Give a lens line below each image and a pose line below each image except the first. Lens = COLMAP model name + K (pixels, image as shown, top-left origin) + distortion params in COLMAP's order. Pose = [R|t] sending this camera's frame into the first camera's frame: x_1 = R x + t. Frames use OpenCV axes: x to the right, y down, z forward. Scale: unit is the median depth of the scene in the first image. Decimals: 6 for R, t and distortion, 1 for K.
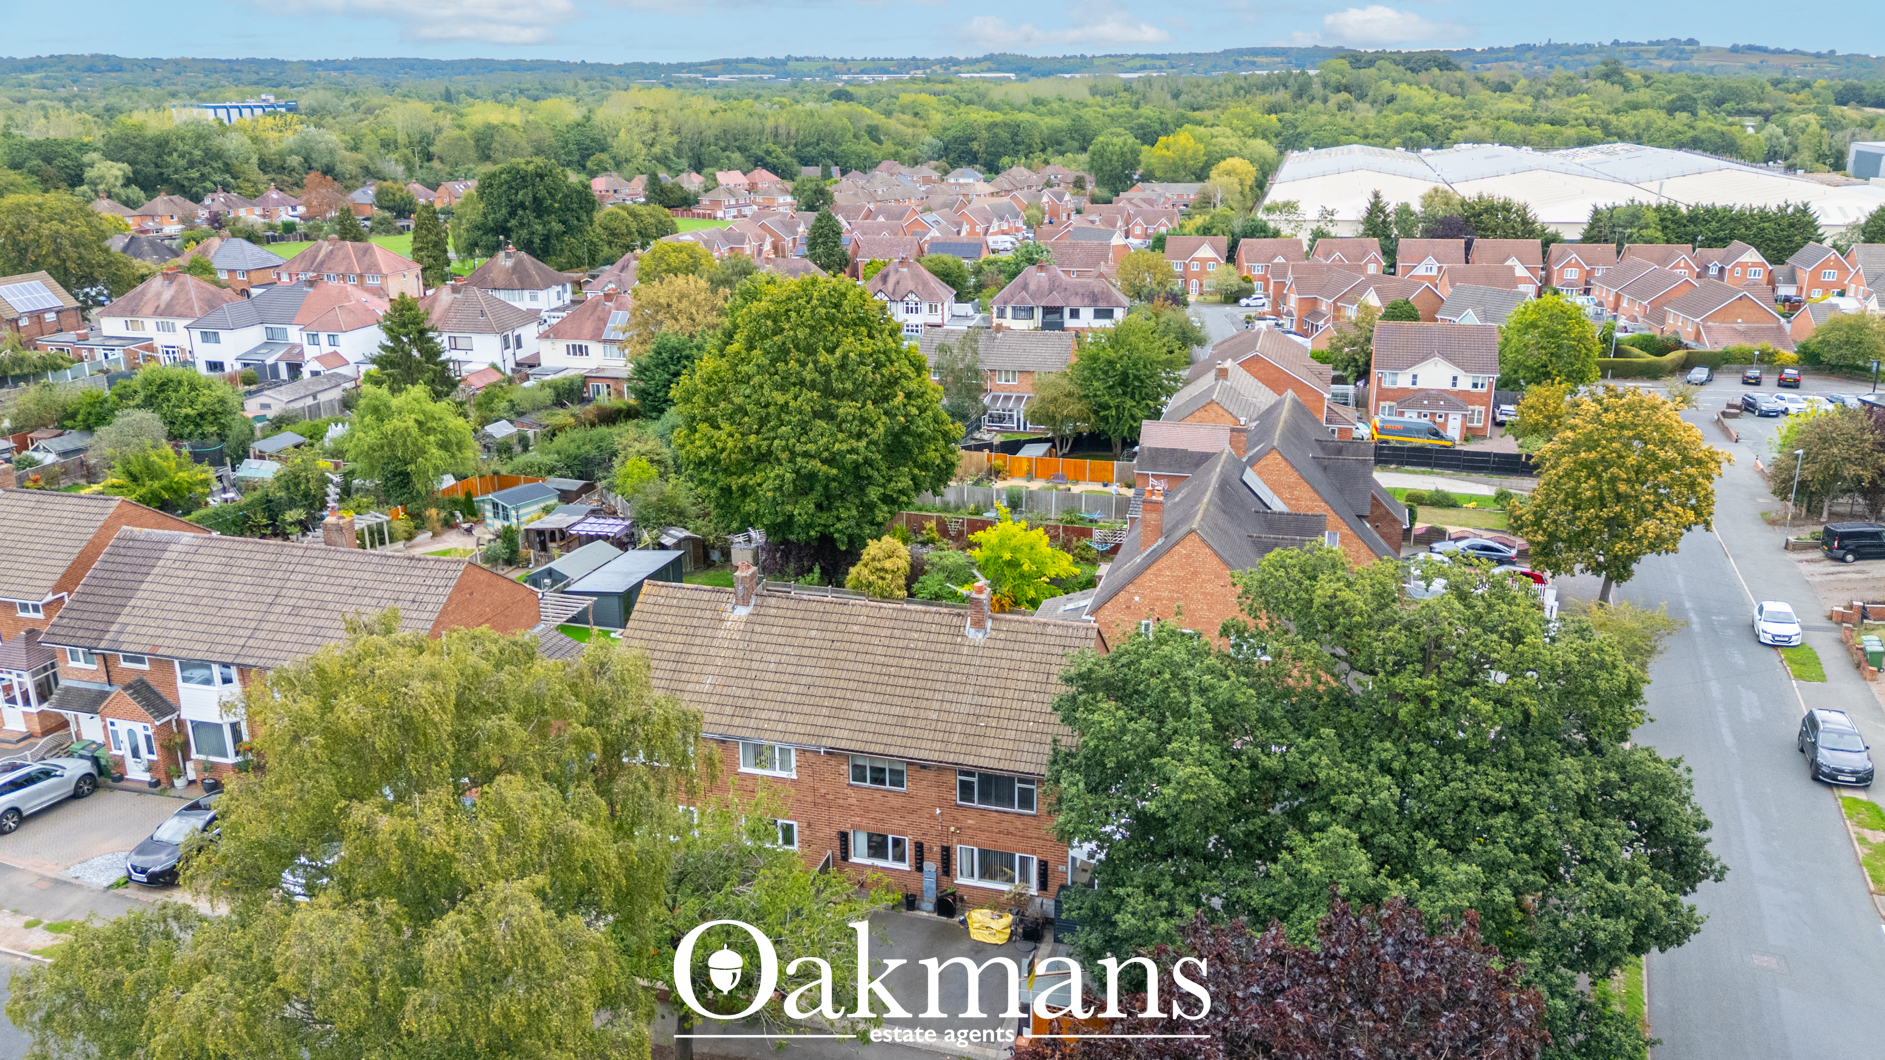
lens RADIAL K [[1383.7, 0, 941.4], [0, 1383.7, 527.9], [0, 0, 1]] dist [0.072851, -0.044395]
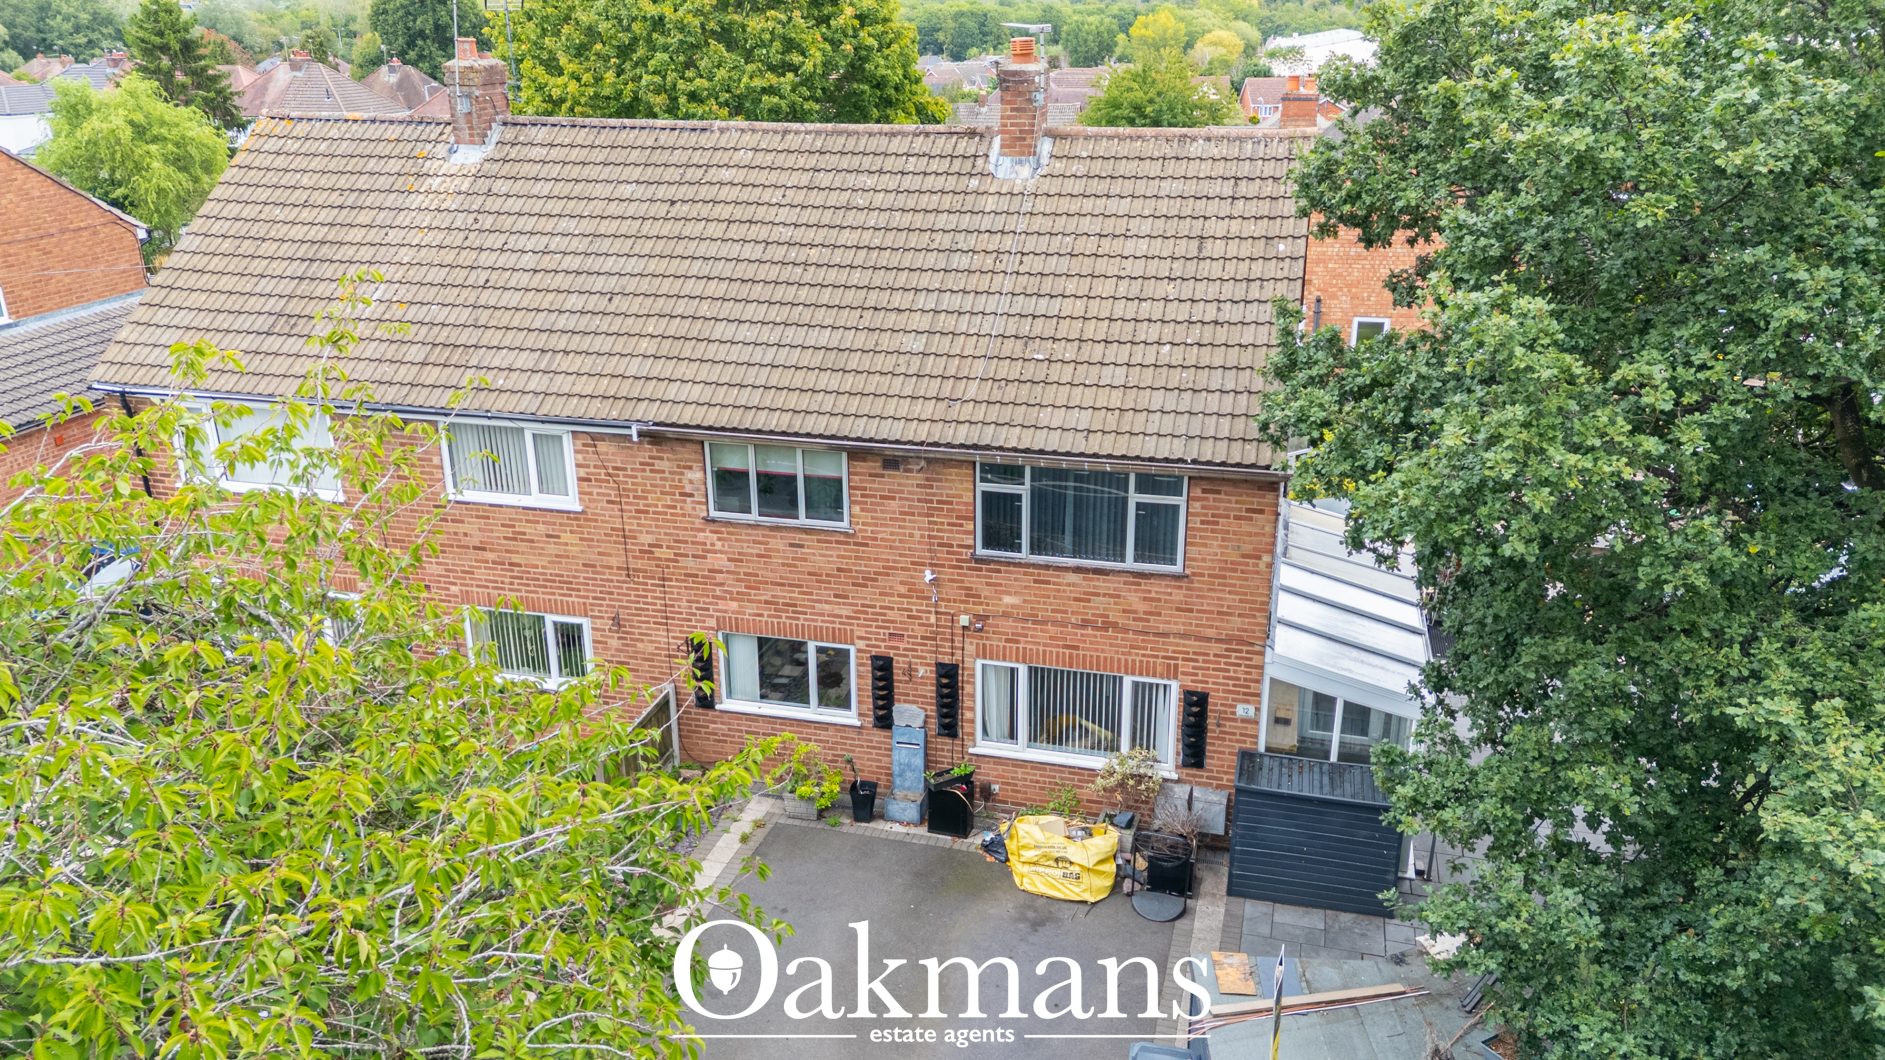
lens RADIAL K [[1383.7, 0, 944.3], [0, 1383.7, 539.5], [0, 0, 1]] dist [0.072851, -0.044395]
pose [[0.999649, -0.008877, 0.024981, -0.004542], [0.007282, 0.997973, 0.063220, 0.099512], [-0.025492, -0.063015, 0.997687, 0.356369]]
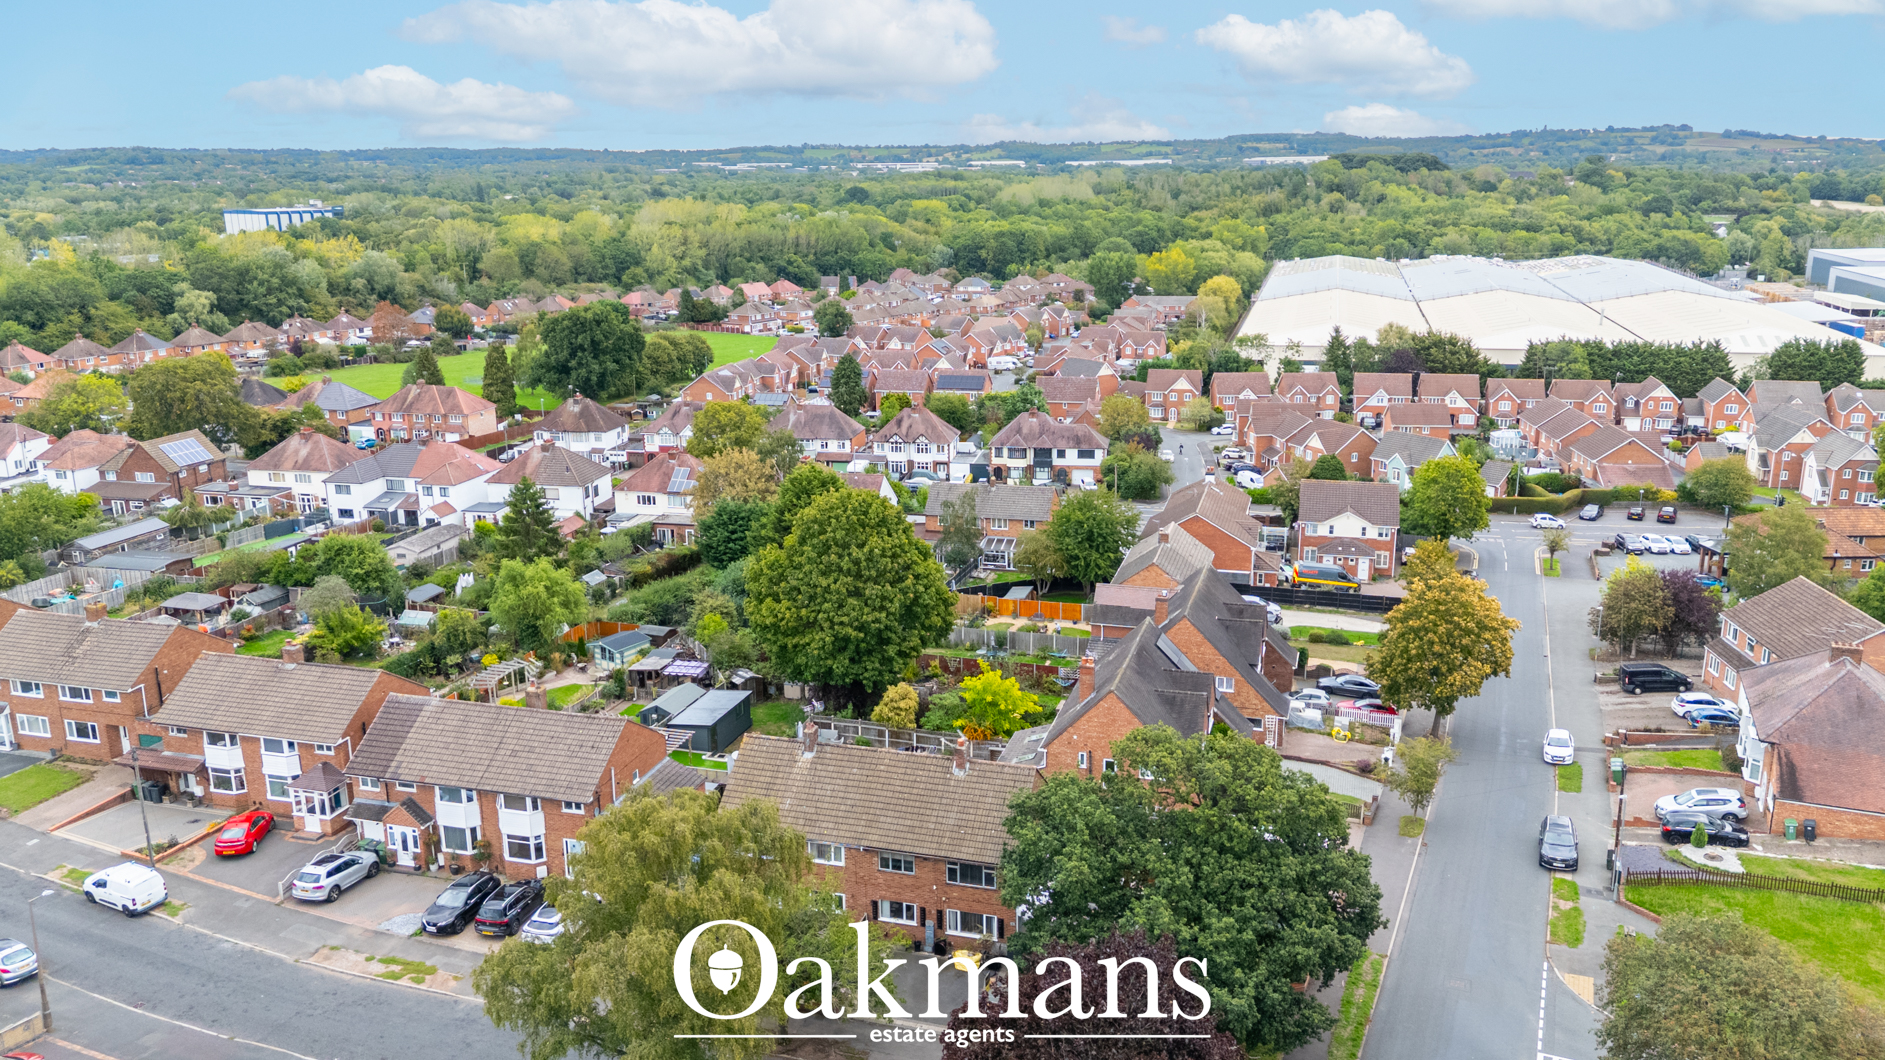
lens RADIAL K [[1383.7, 0, 935.1], [0, 1383.7, 524.3], [0, 0, 1]] dist [0.072851, -0.044395]
pose [[0.999893, -0.003377, -0.014254, 0.013064], [0.002610, 0.998565, -0.053480, -0.073862], [0.014414, 0.053438, 0.998467, -0.359036]]
